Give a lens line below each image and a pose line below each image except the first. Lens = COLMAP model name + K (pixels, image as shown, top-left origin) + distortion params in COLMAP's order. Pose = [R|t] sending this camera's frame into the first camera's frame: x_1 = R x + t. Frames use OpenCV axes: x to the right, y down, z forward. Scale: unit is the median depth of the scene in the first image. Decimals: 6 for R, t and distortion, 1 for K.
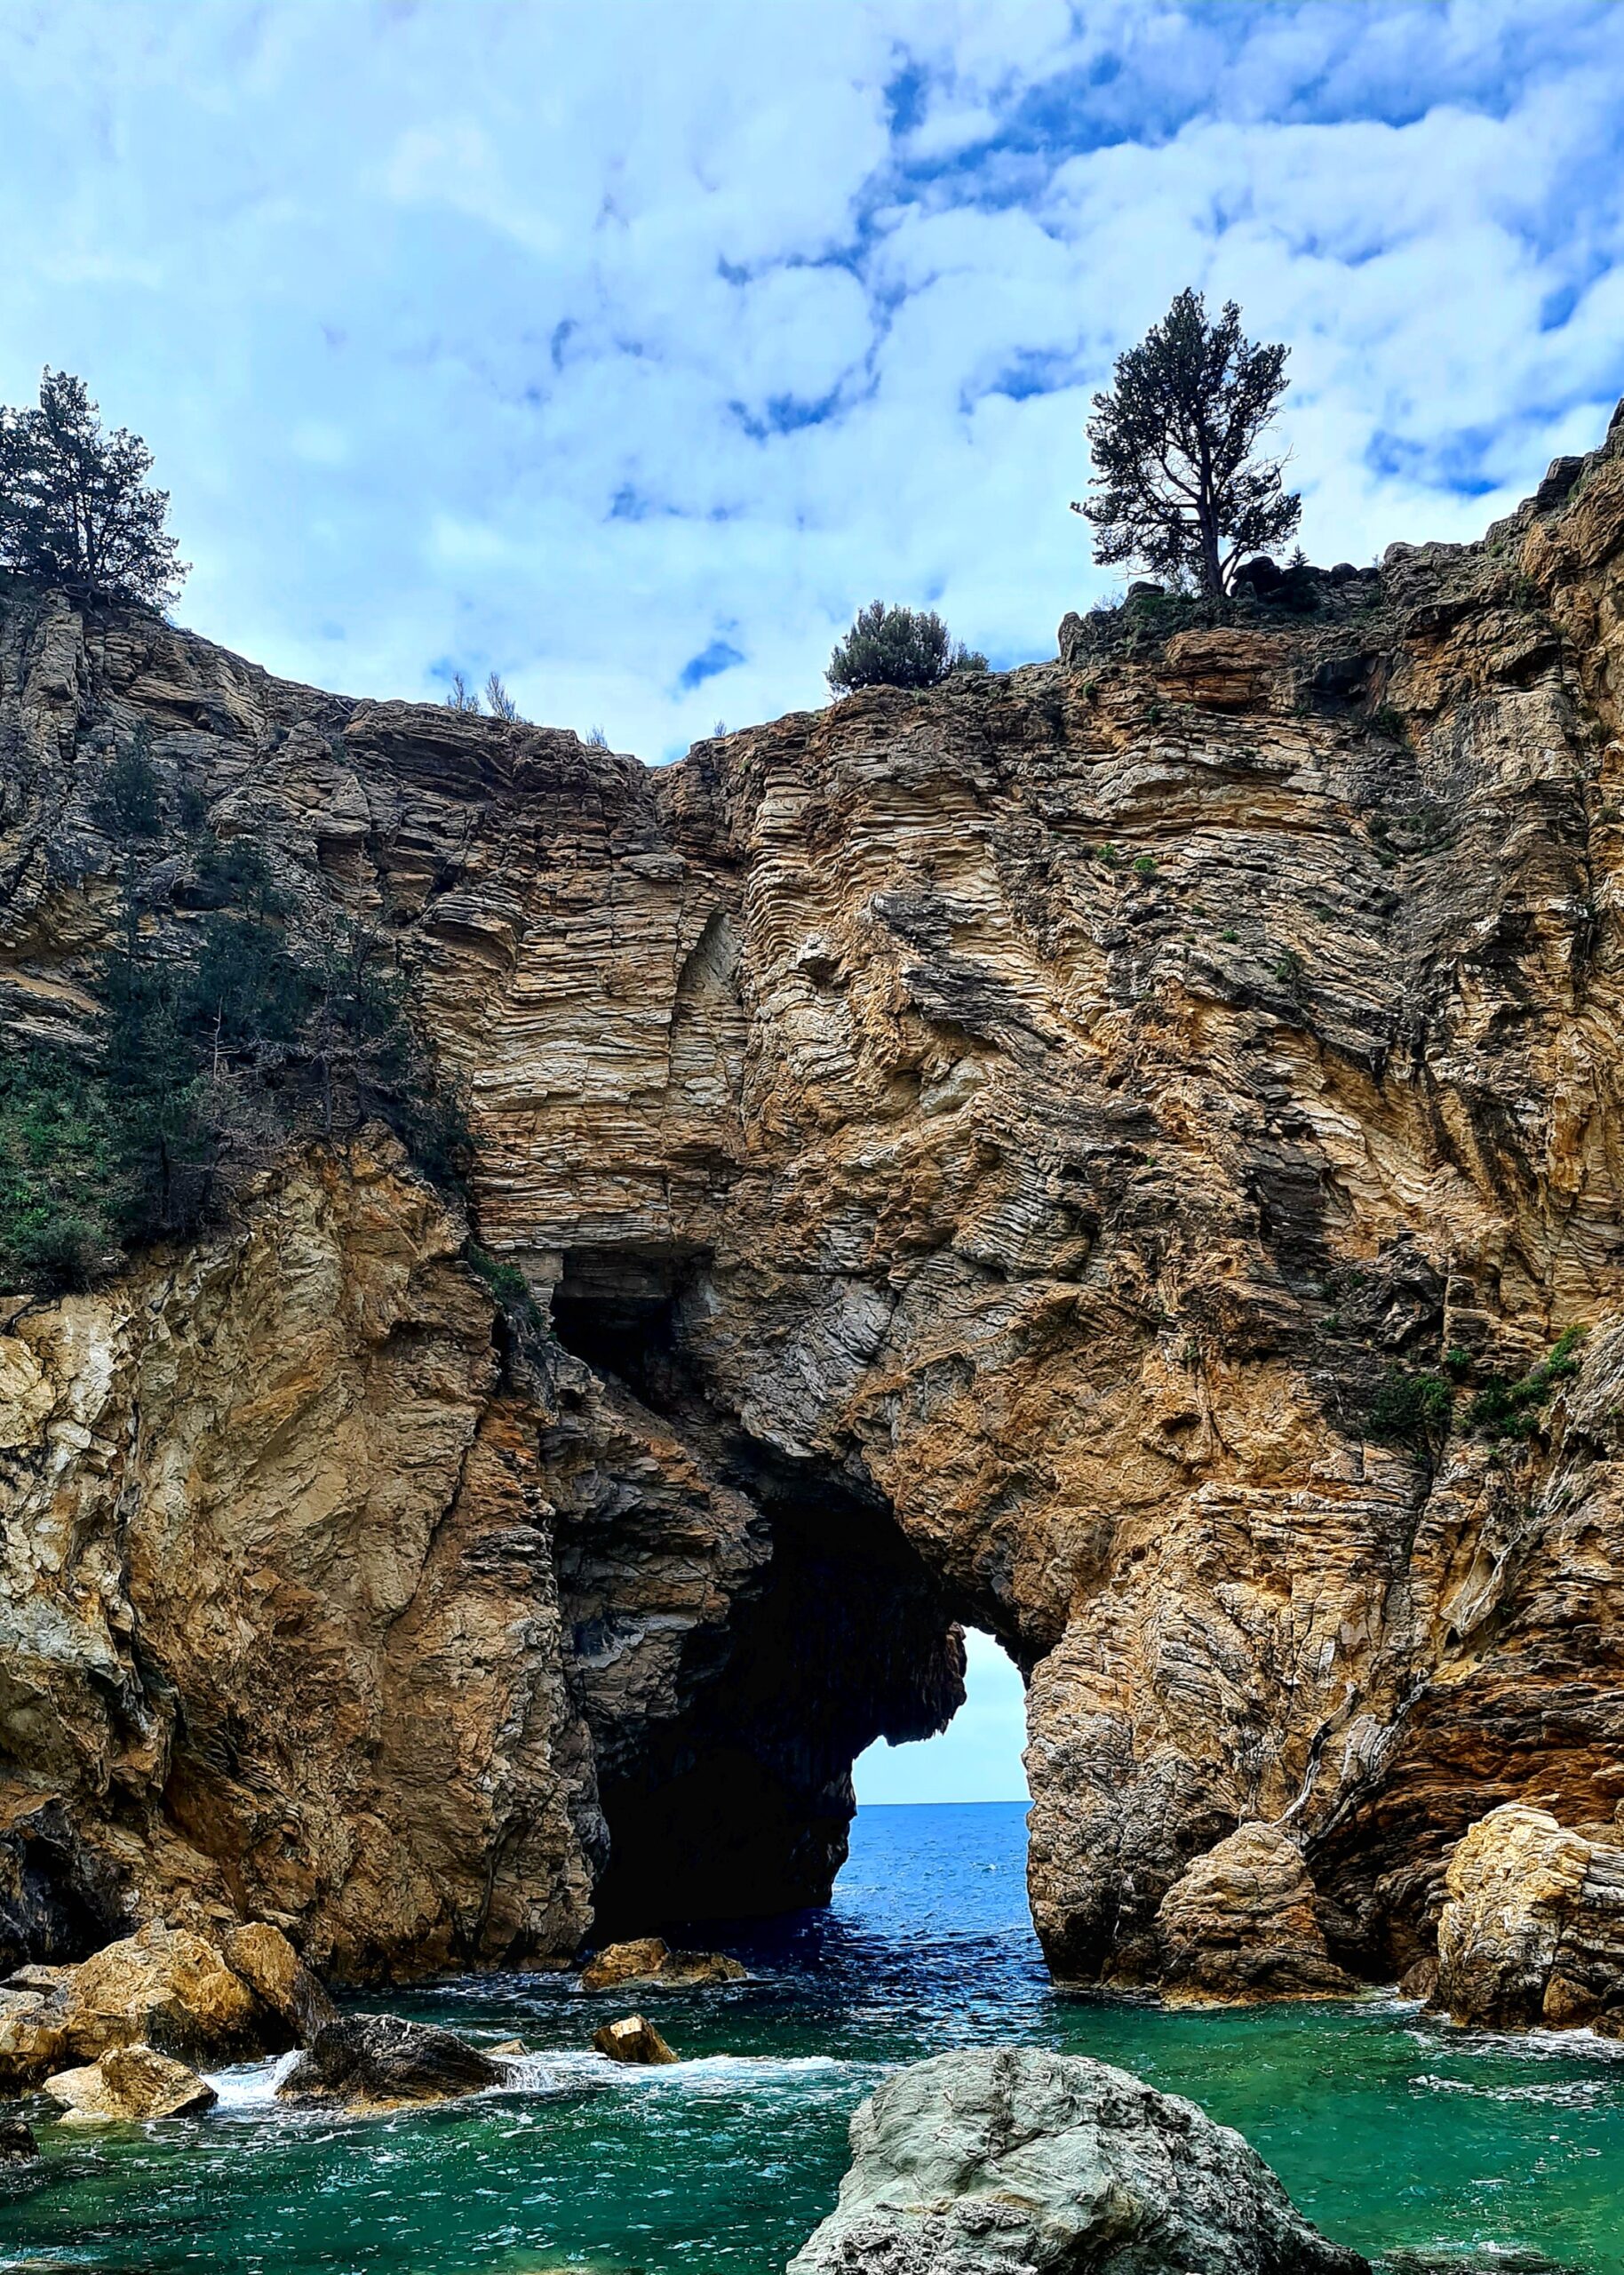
lens RADIAL K [[2224.6, 0, 884.6], [0, 2224.6, 1552.1], [0, 0, 1]] dist [0.048352, 0.000241]
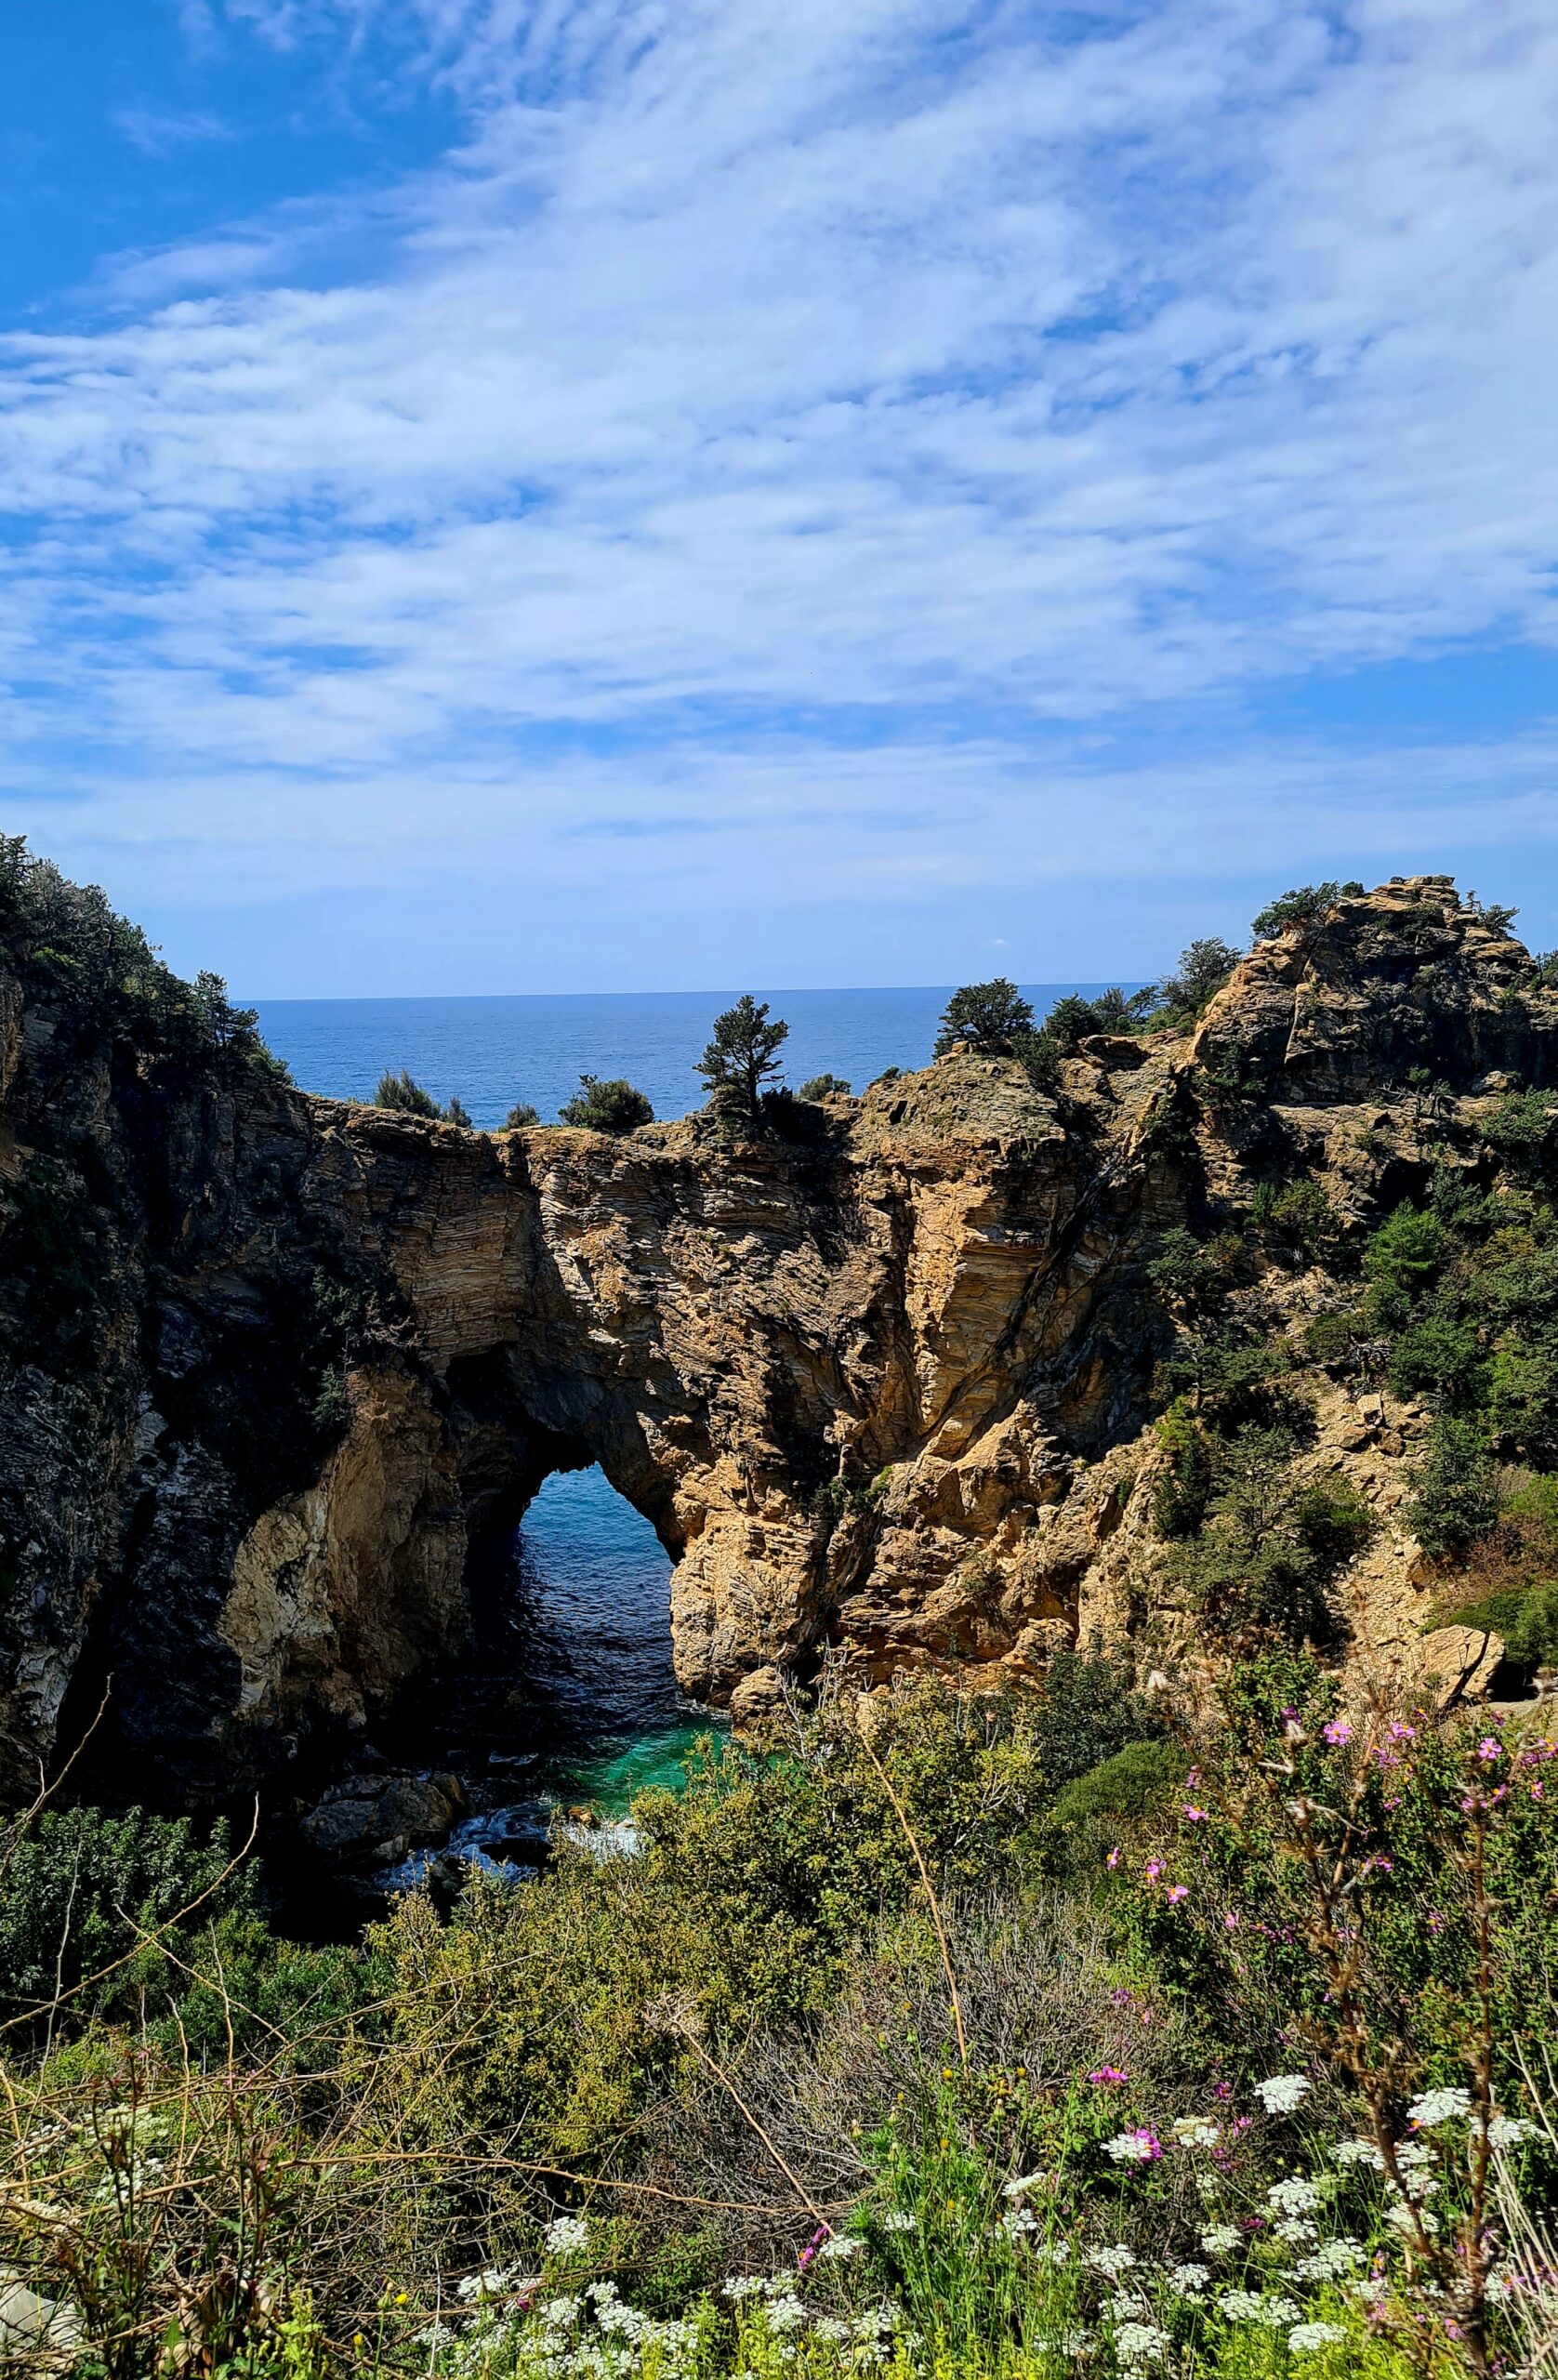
lens RADIAL K [[1832.6, 0, 711.4], [0, 1832.6, 1247.9], [0, 0, 1]] dist [0.004904, -0.000449]
pose [[0.980779, -0.022145, 0.193859, -0.288360], [-0.025086, 0.970983, 0.237831, -0.806410], [-0.193500, -0.238123, 0.951764, -0.889134]]
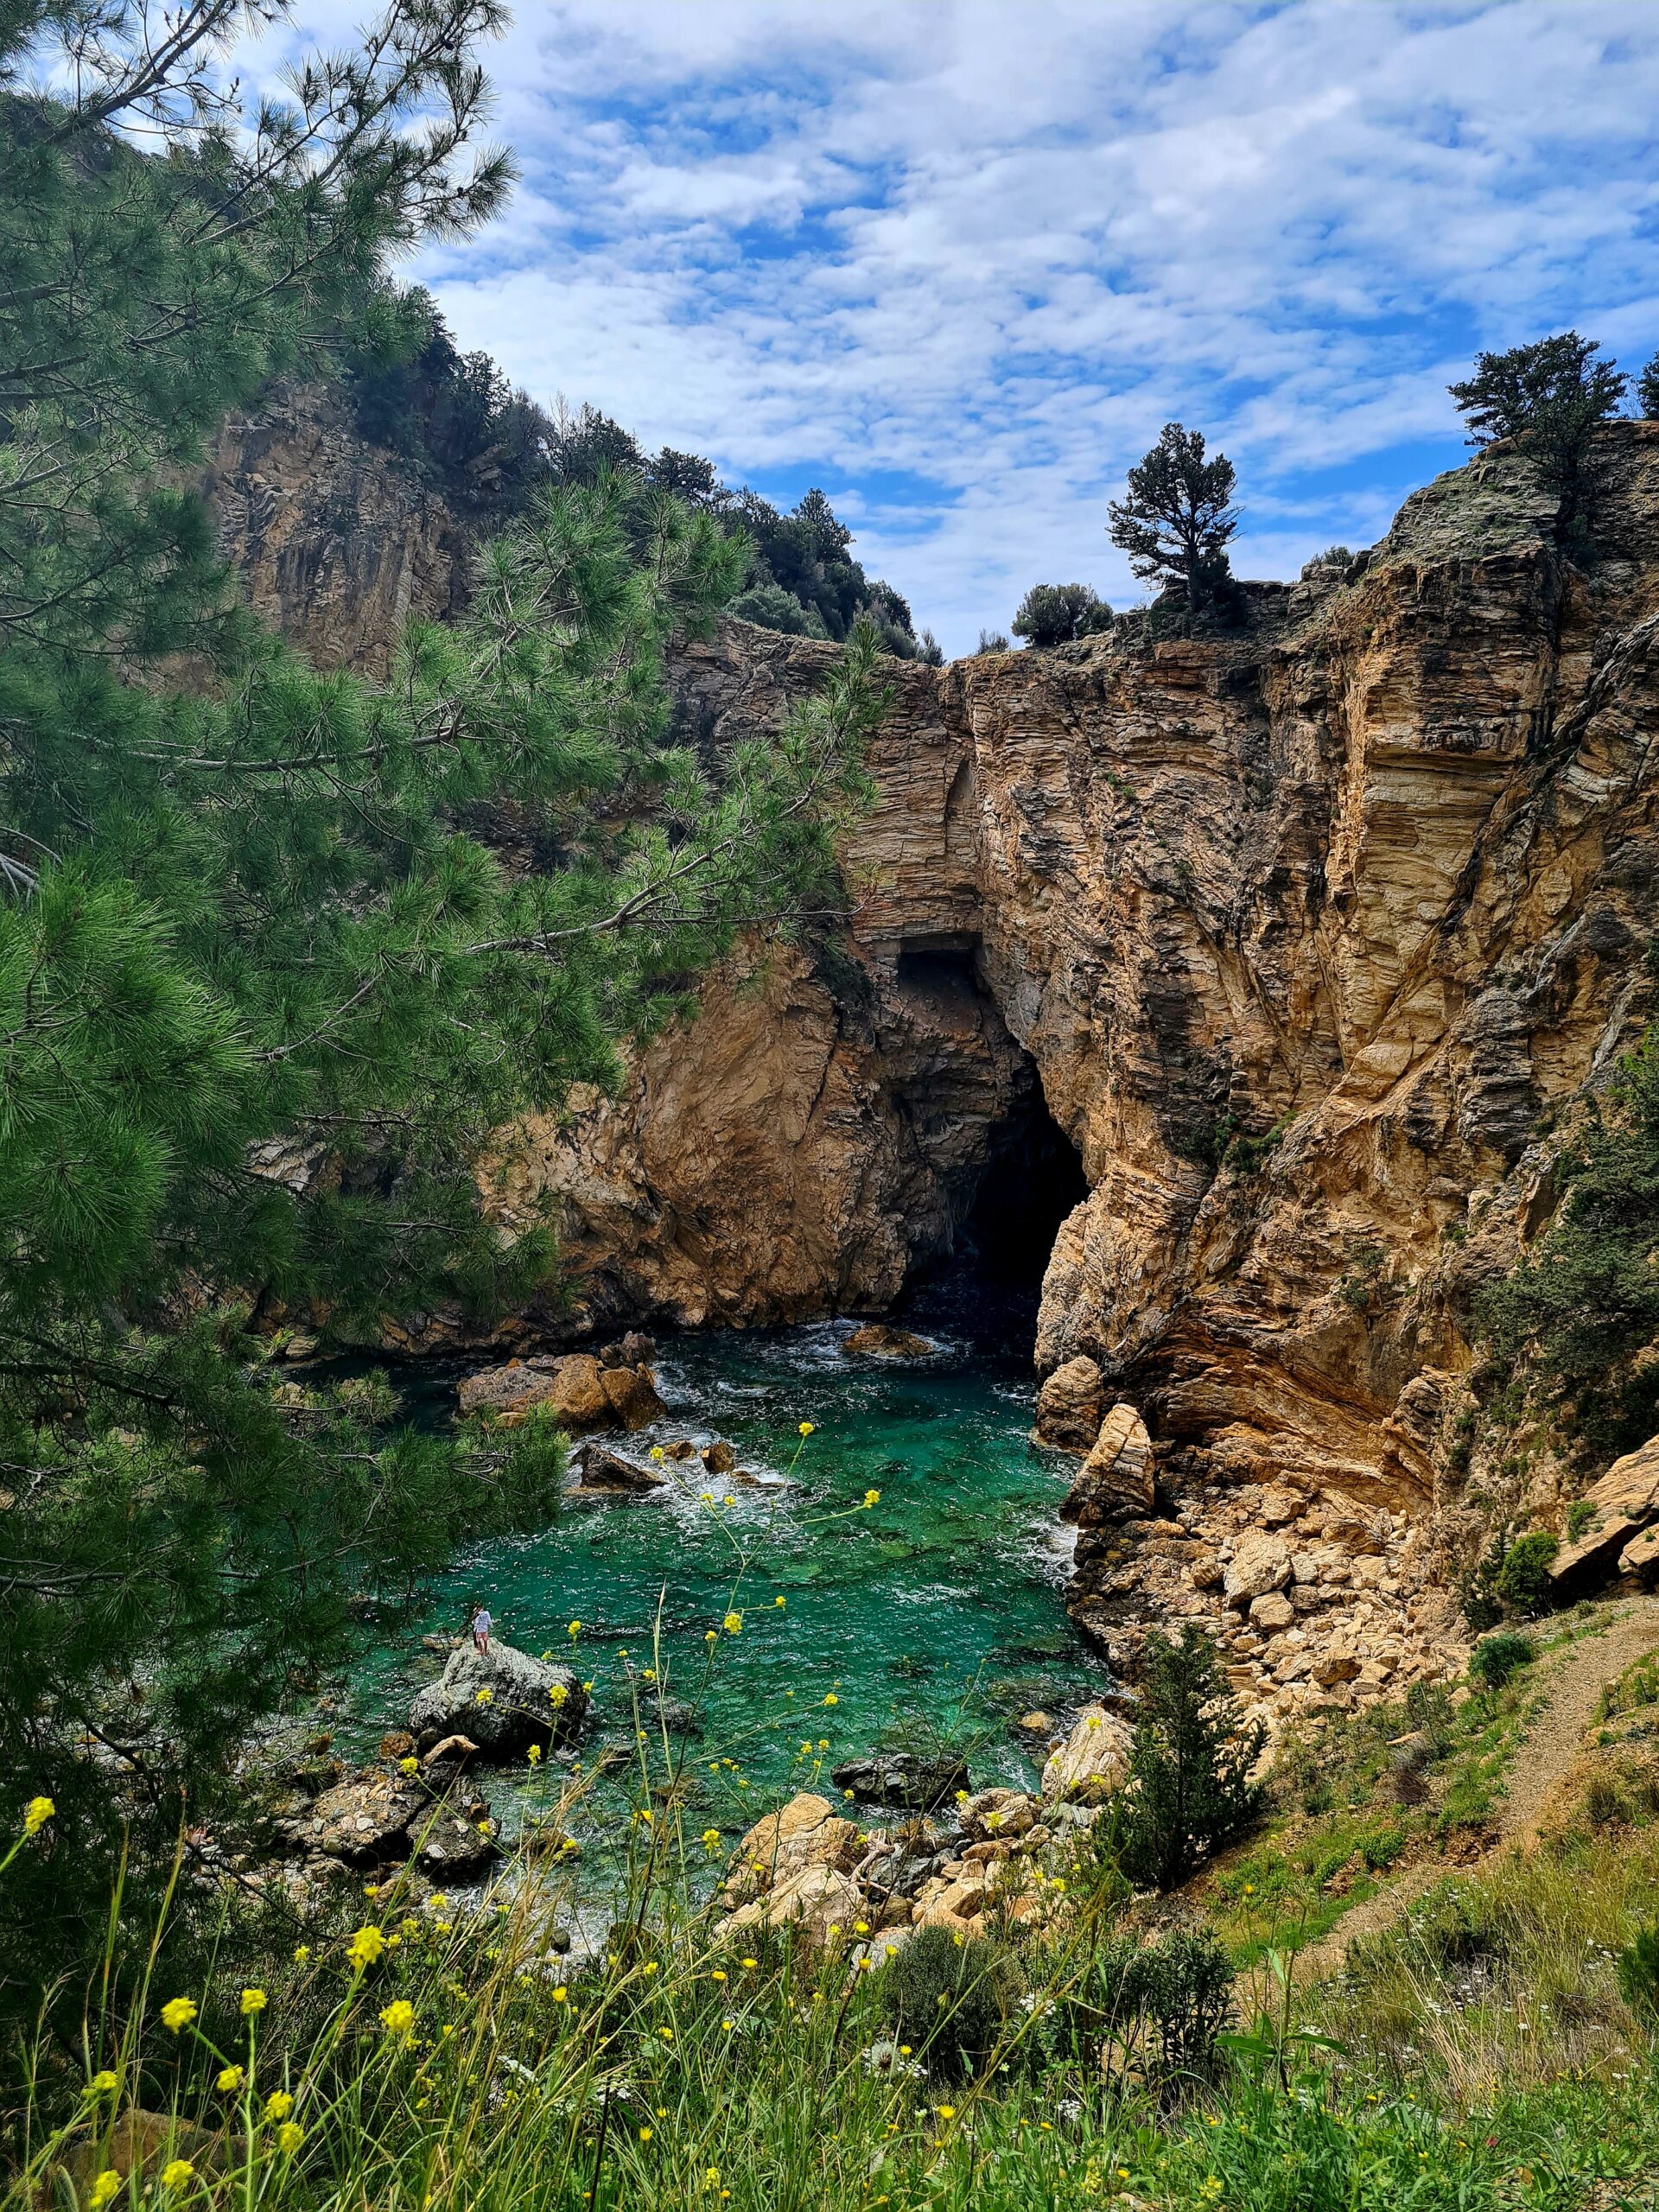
lens RADIAL K [[1626.0, 0, 829.5], [0, 1626.0, 1106.0], [0, 0, 1]] dist [0.059399, 0.000270]
pose [[0.868934, 0.094414, -0.485839, 0.582212], [0.039964, 0.965046, 0.259016, -0.428965], [0.493312, -0.244484, 0.834788, -0.249074]]
